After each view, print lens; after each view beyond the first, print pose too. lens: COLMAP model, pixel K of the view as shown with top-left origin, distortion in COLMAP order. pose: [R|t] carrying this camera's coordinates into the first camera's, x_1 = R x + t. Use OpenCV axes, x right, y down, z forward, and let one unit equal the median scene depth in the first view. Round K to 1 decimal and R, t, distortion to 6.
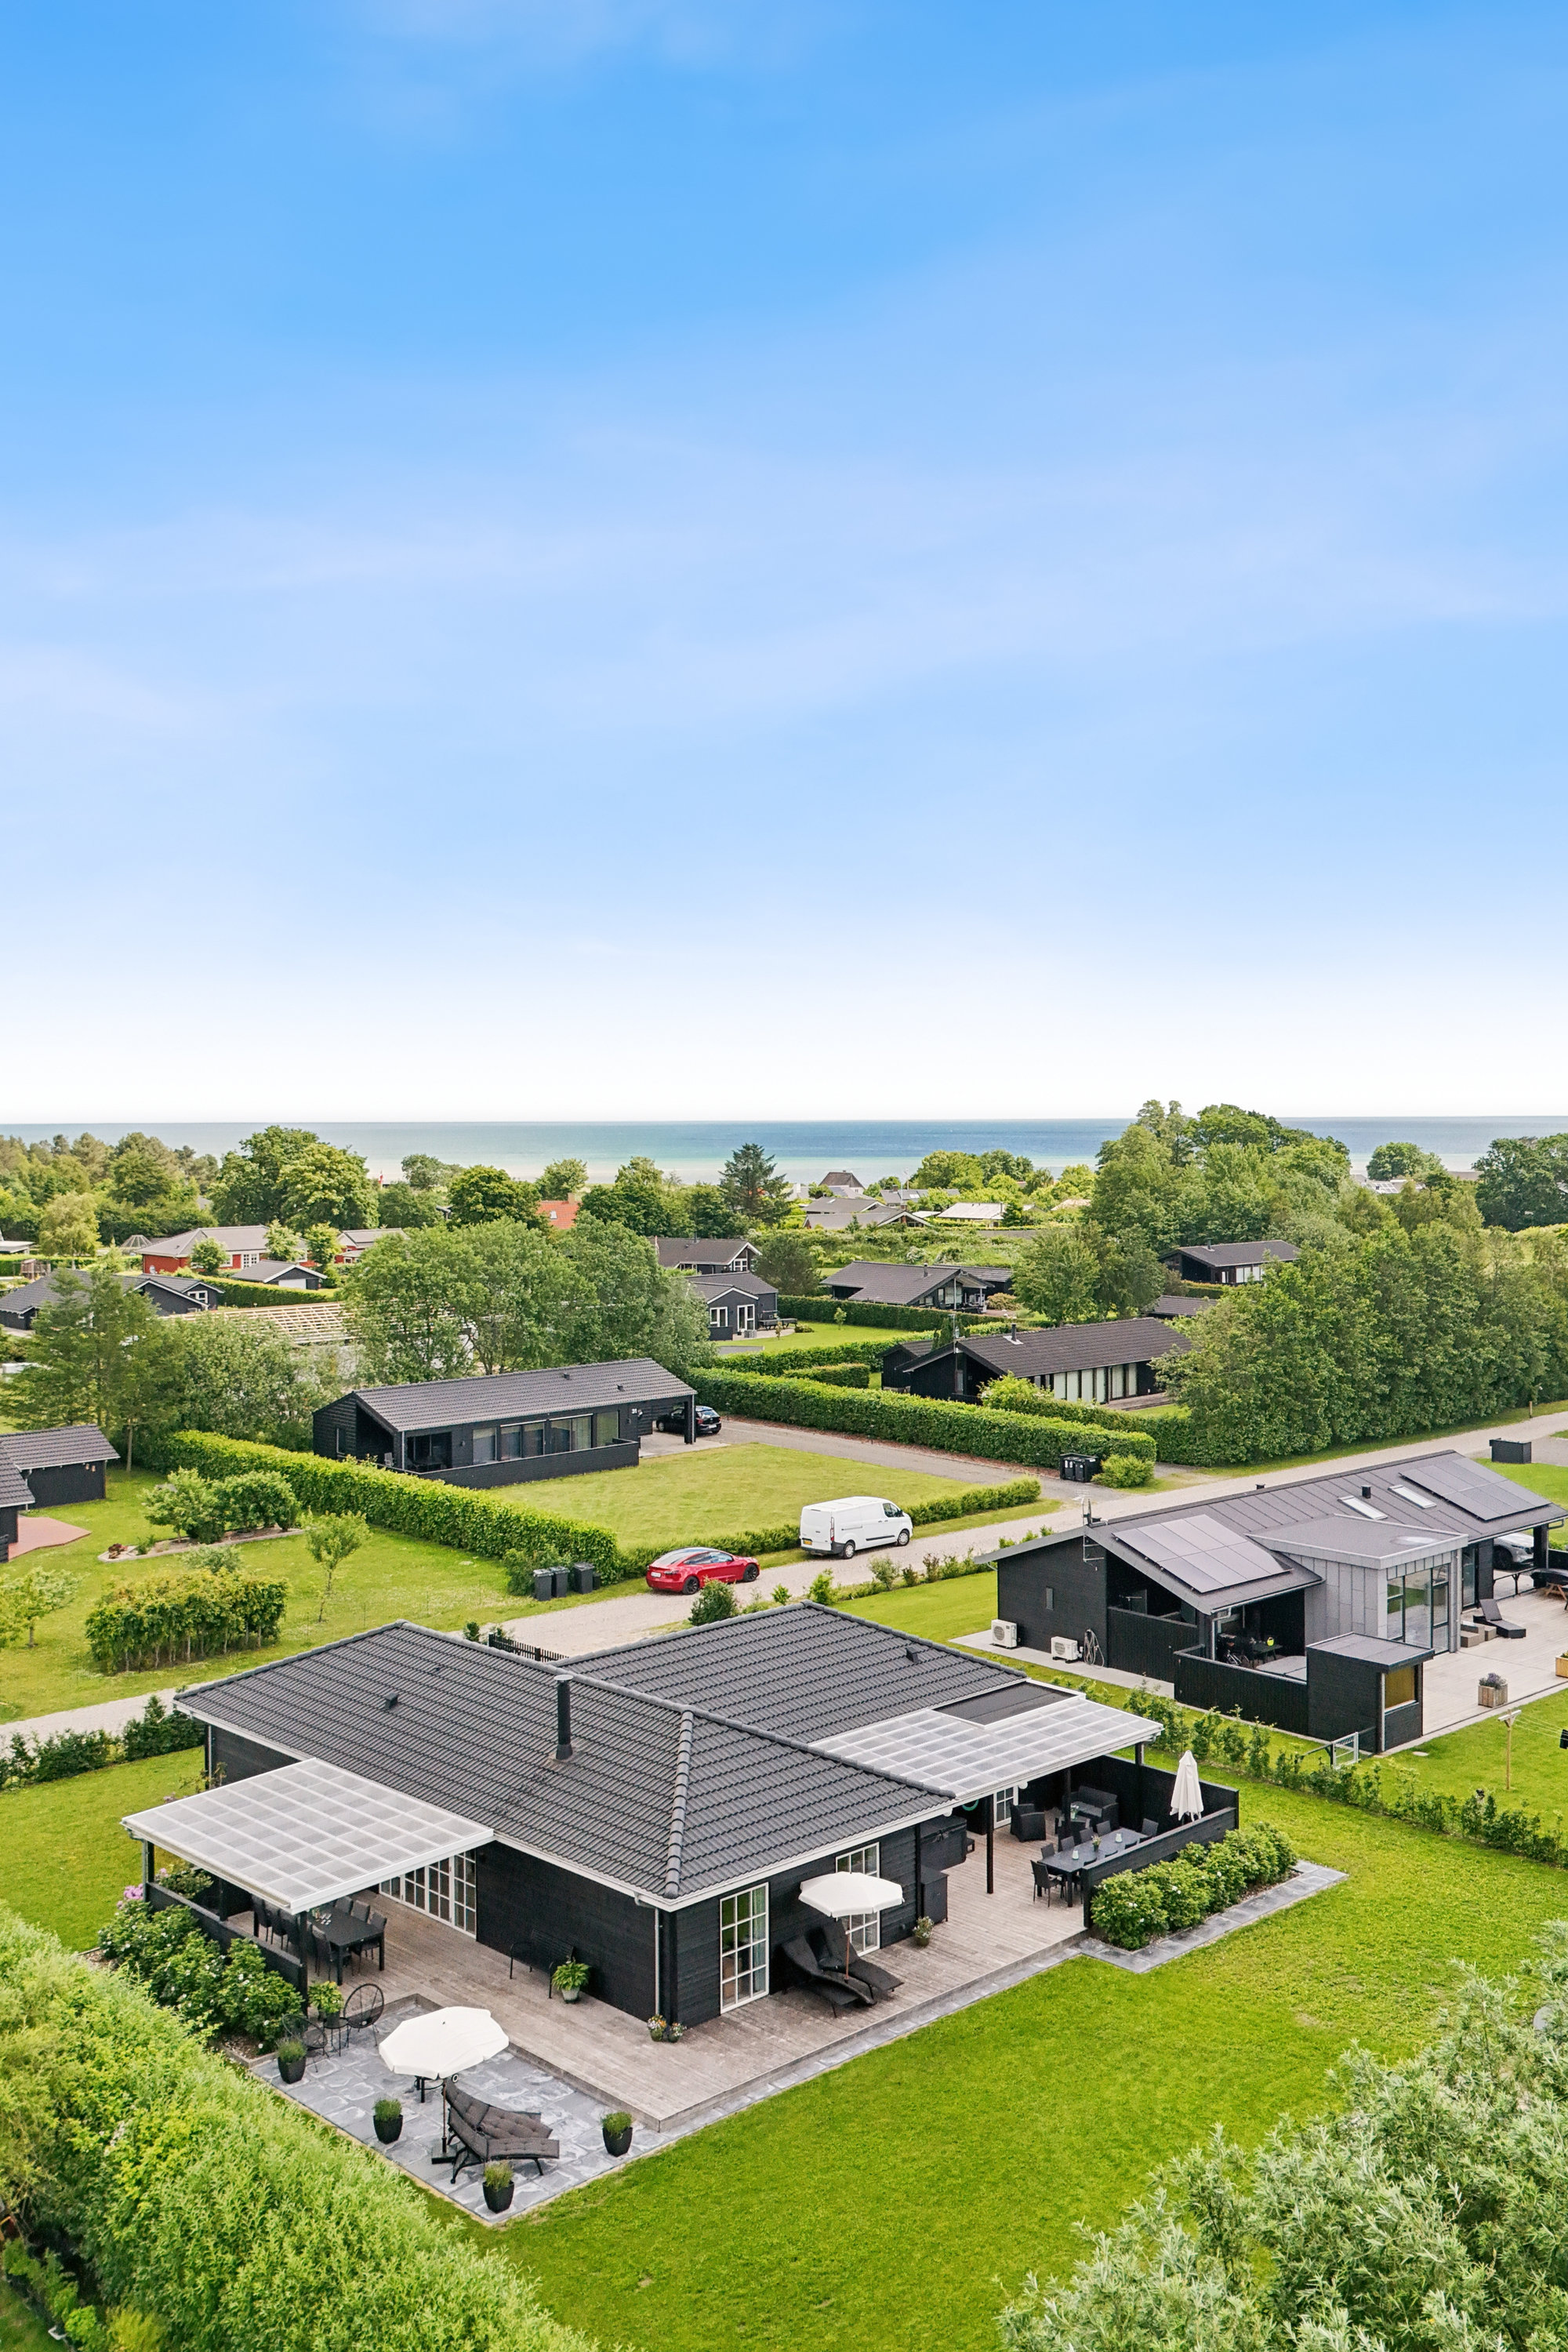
lens RADIAL K [[2082.9, 0, 784.0], [0, 2082.9, 1176.0], [0, 0, 1]] dist [0.108548, -0.172806]
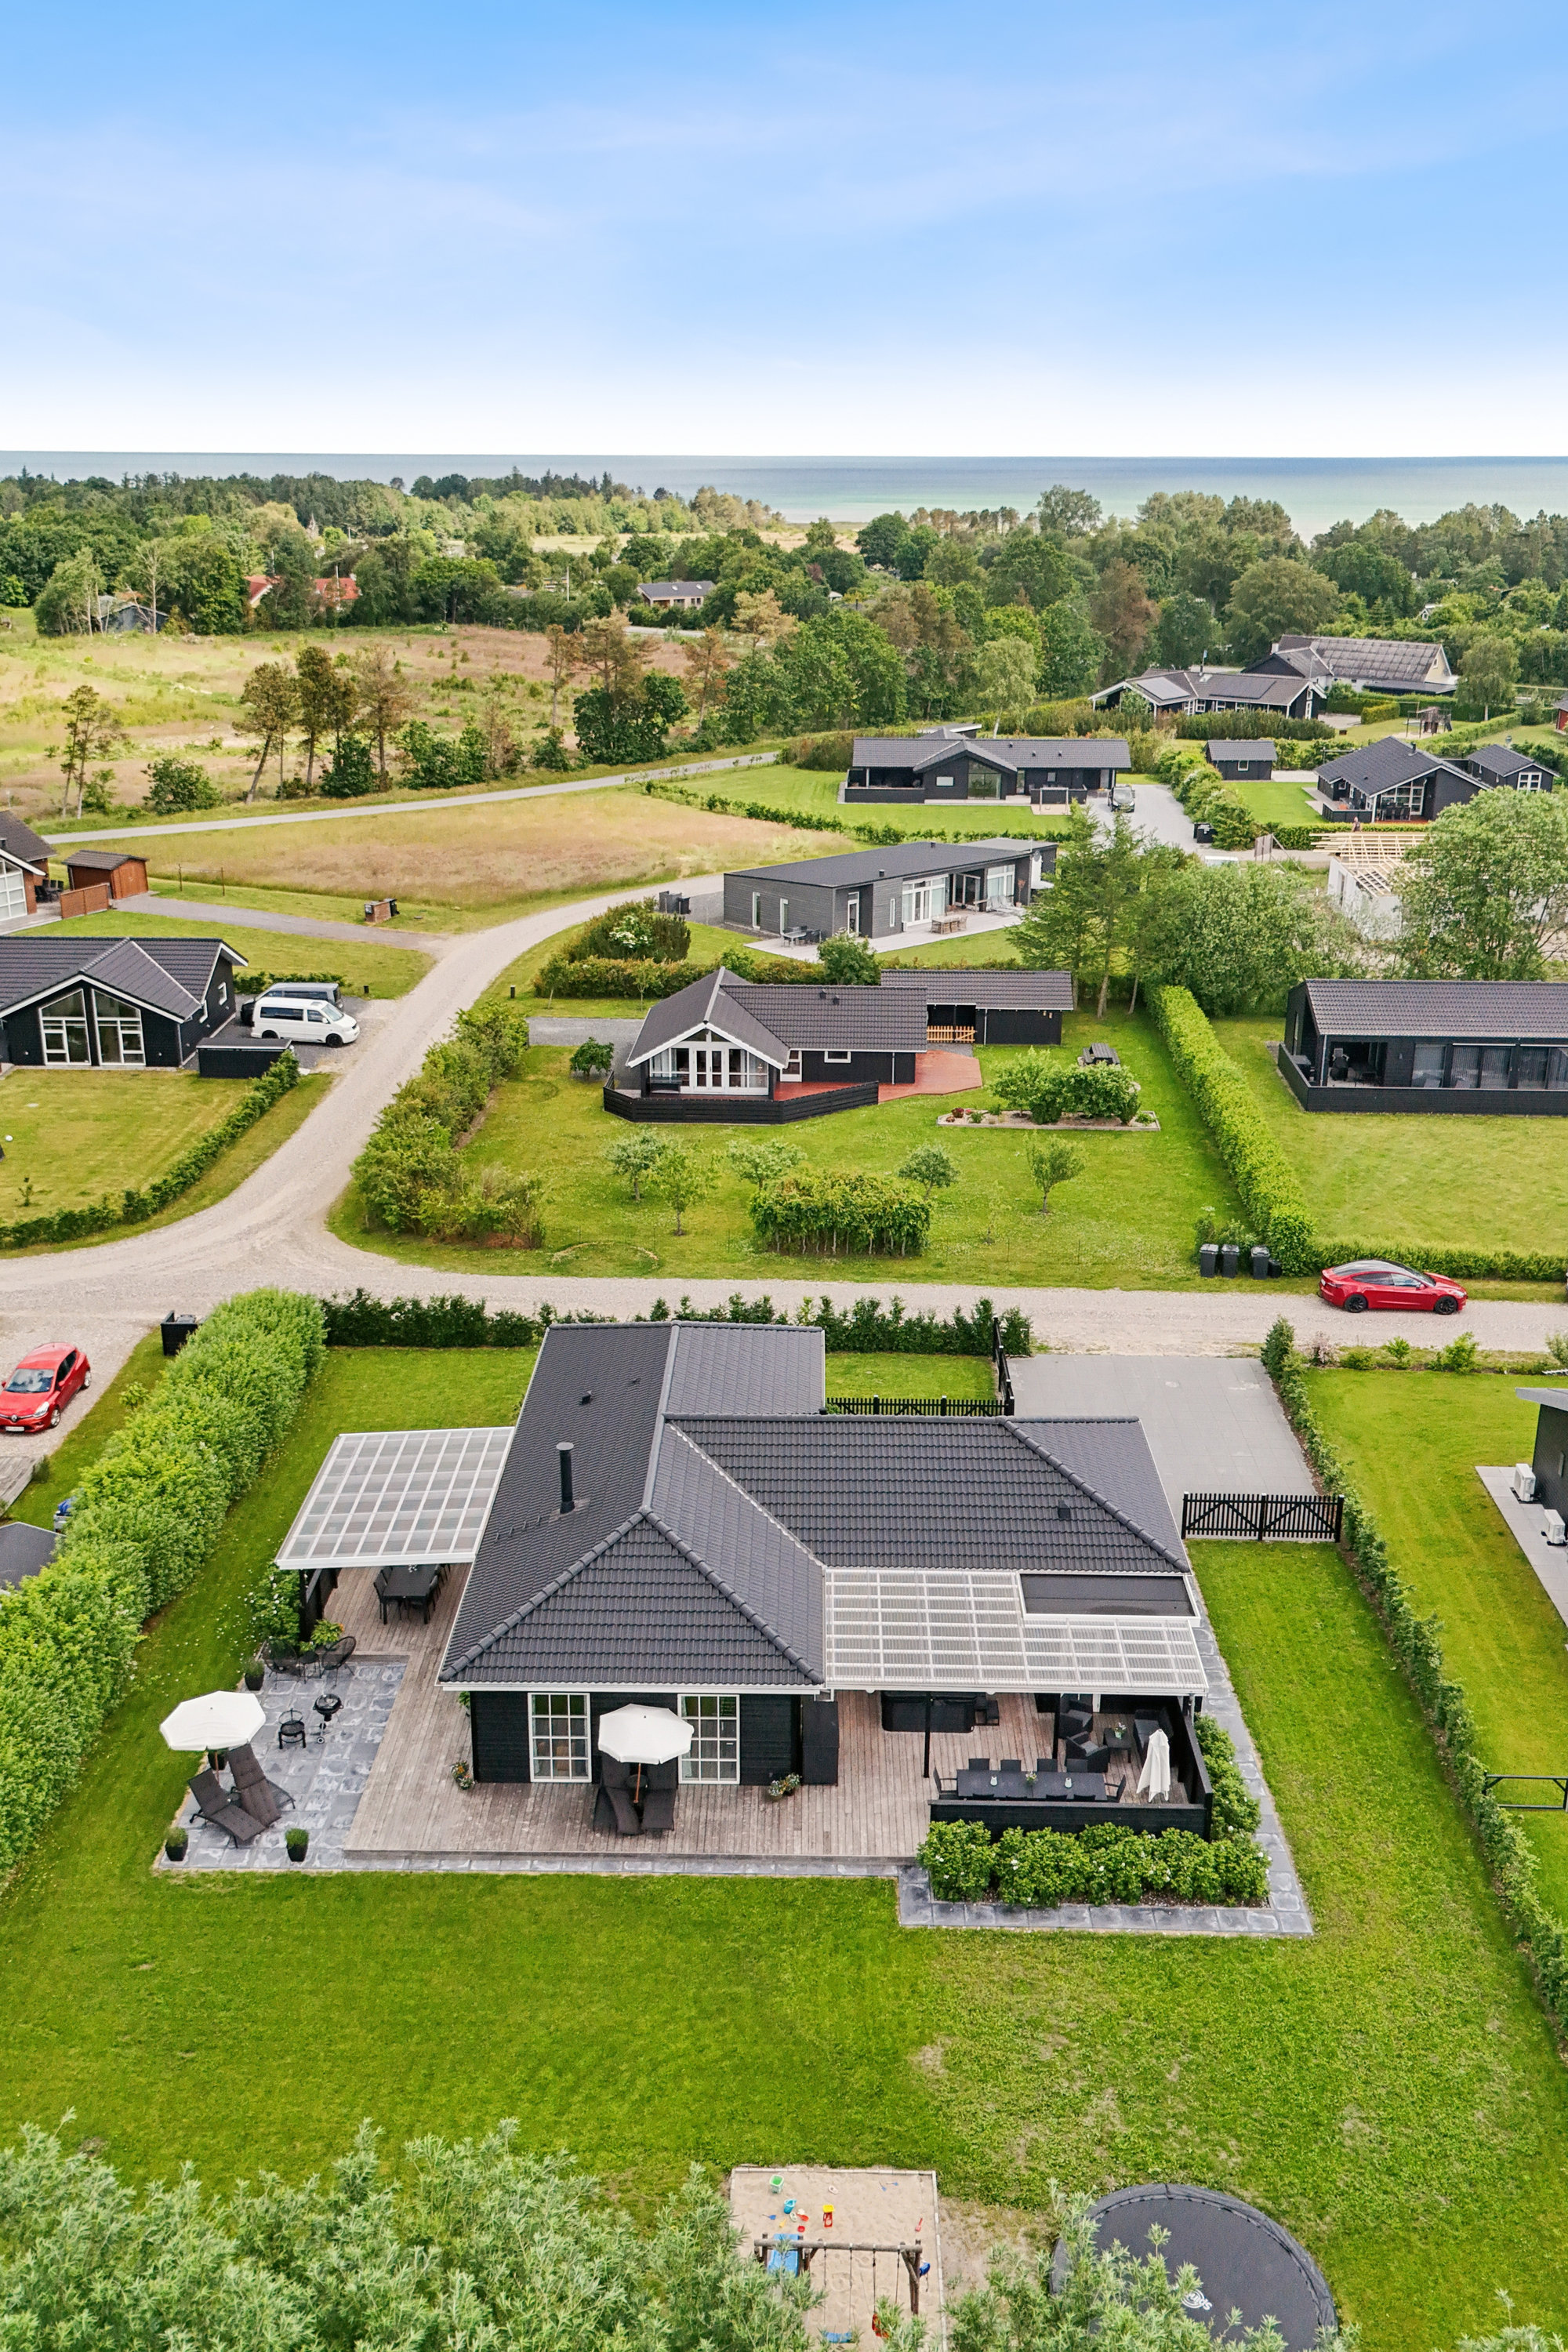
lens RADIAL K [[2124.2, 0, 784.0], [0, 2124.2, 1176.0], [0, 0, 1]] dist [0.178324, -0.501269]
pose [[0.703197, 0.232688, -0.671841, 0.367539], [-0.024123, 0.952195, 0.304538, -0.124829], [0.710586, -0.197944, 0.675194, 0.193417]]
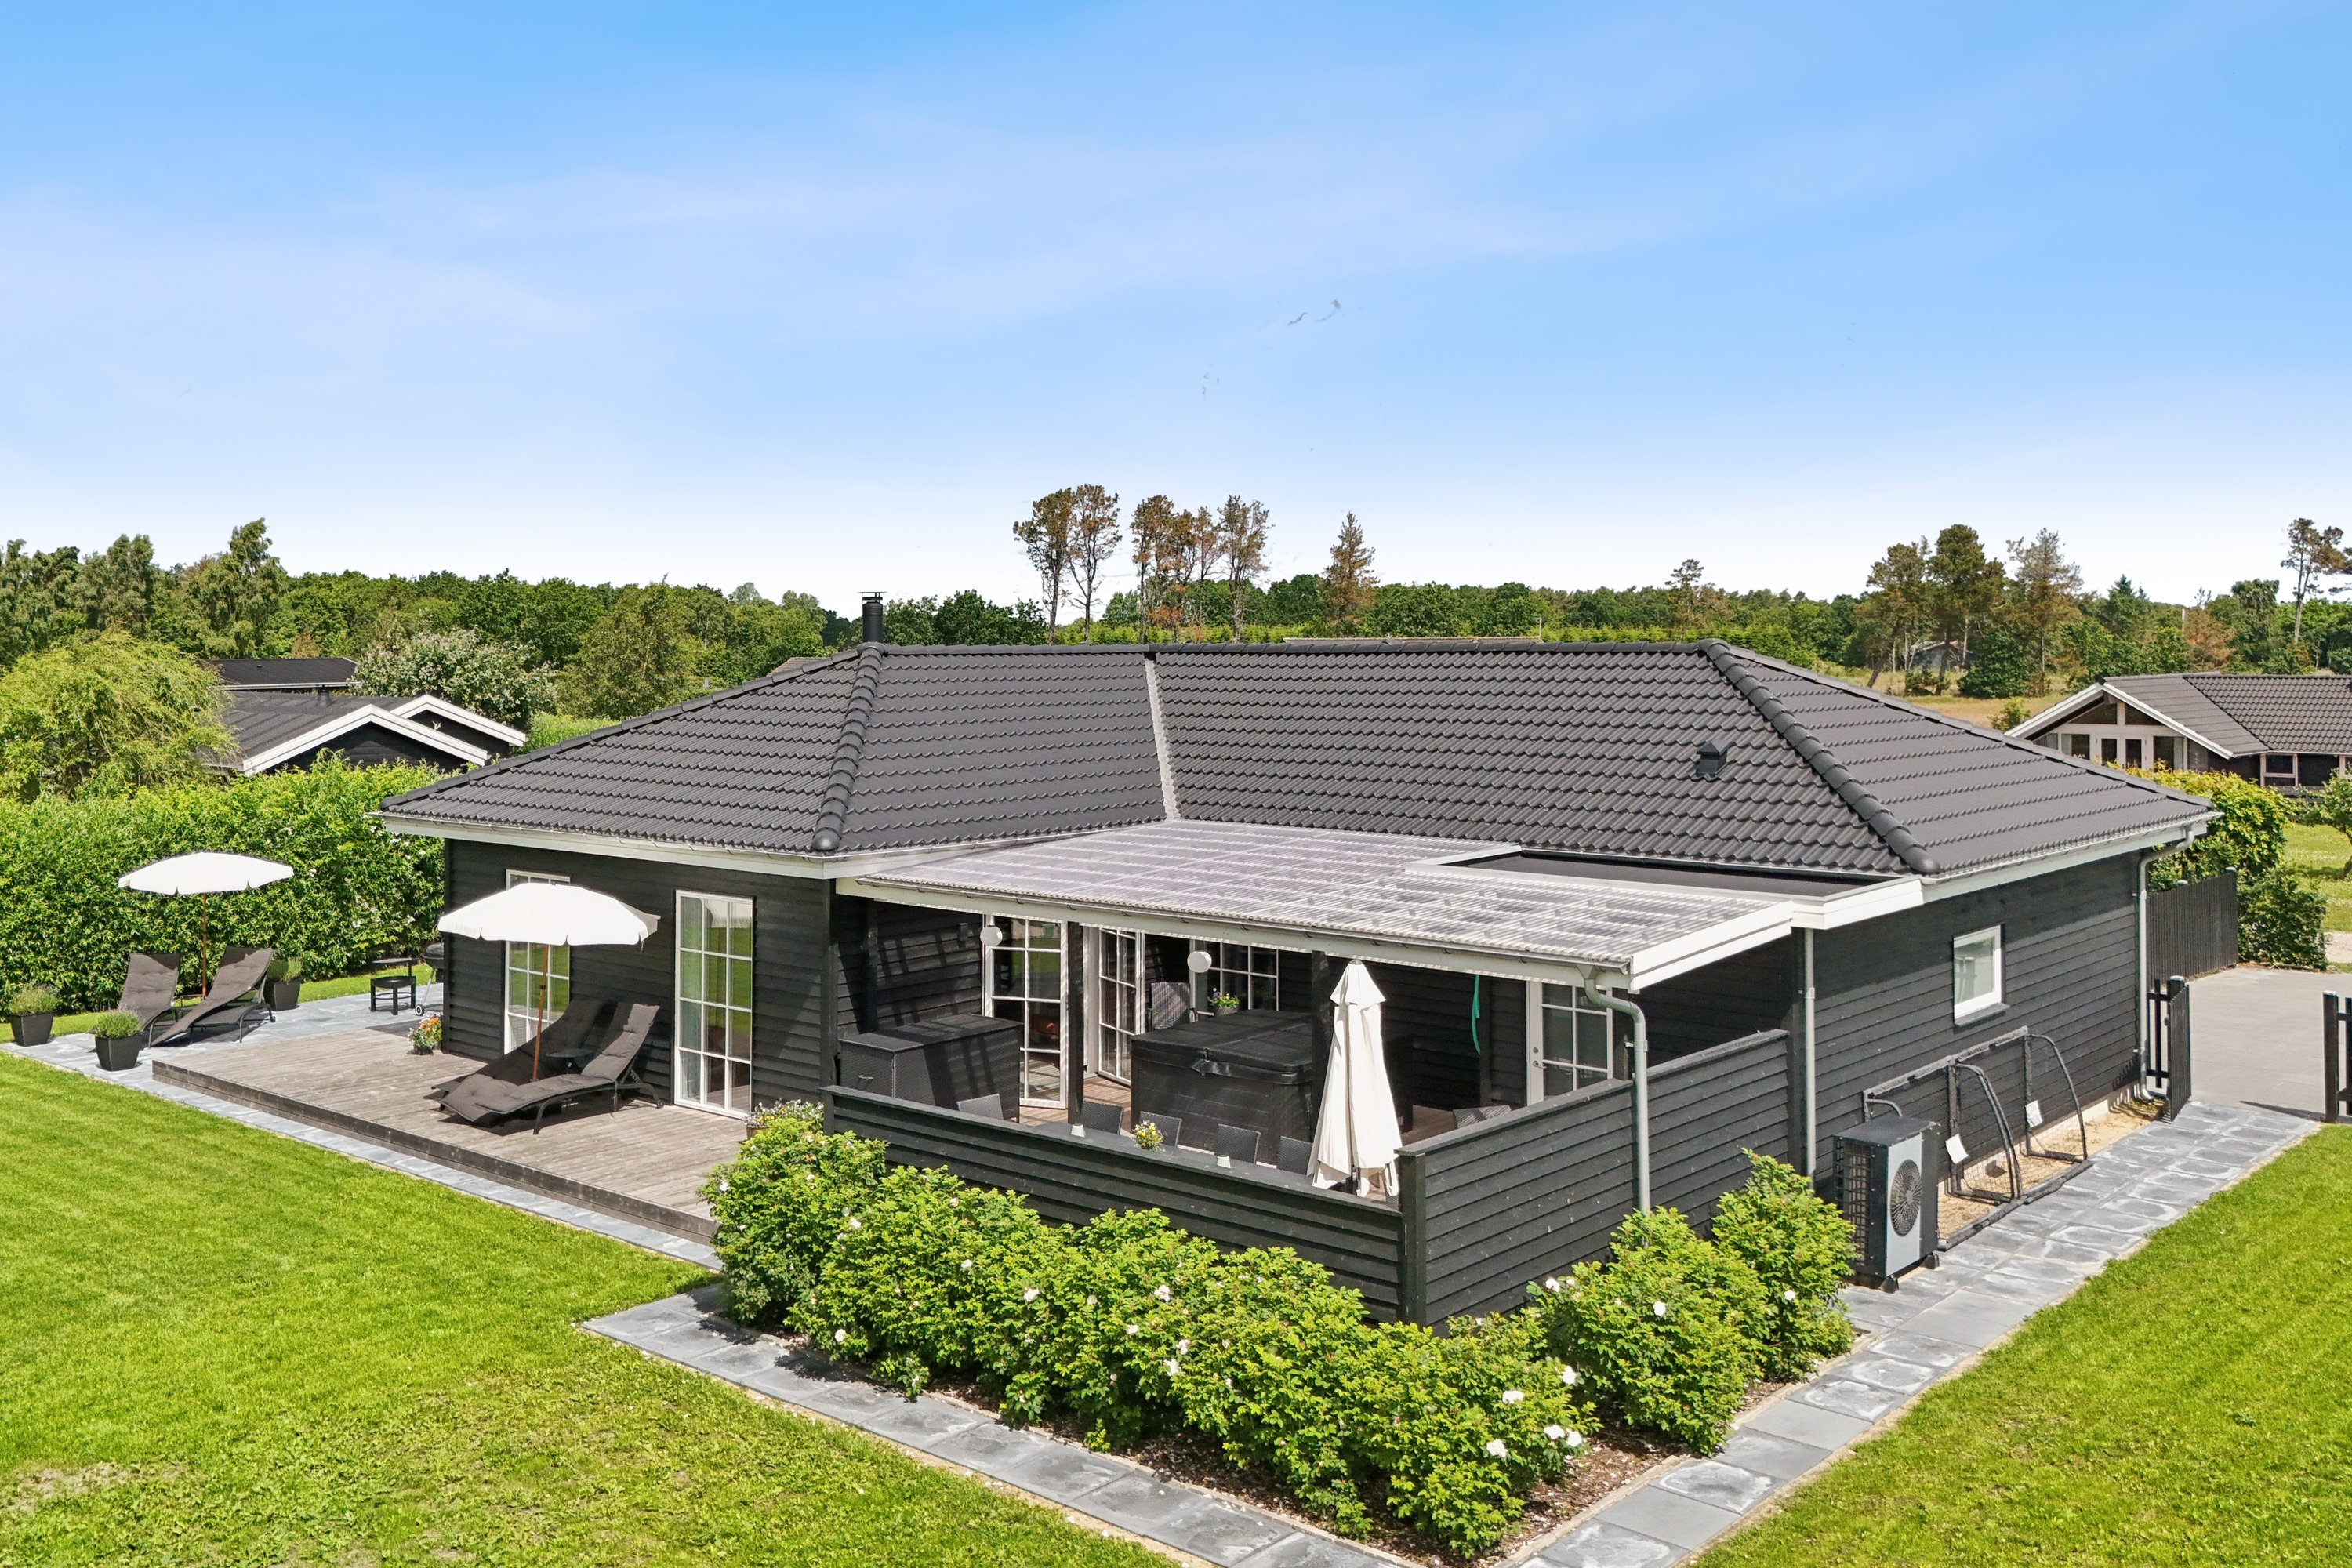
lens RADIAL K [[2082.9, 0, 1185.5], [0, 2082.9, 747.6], [0, 0, 1]] dist [0.108548, -0.172806]
pose [[0.079354, 0.051917, -0.995494, 0.275034], [-0.029221, 0.998335, 0.049736, 0.134832], [0.996418, 0.025143, 0.080739, 0.557368]]
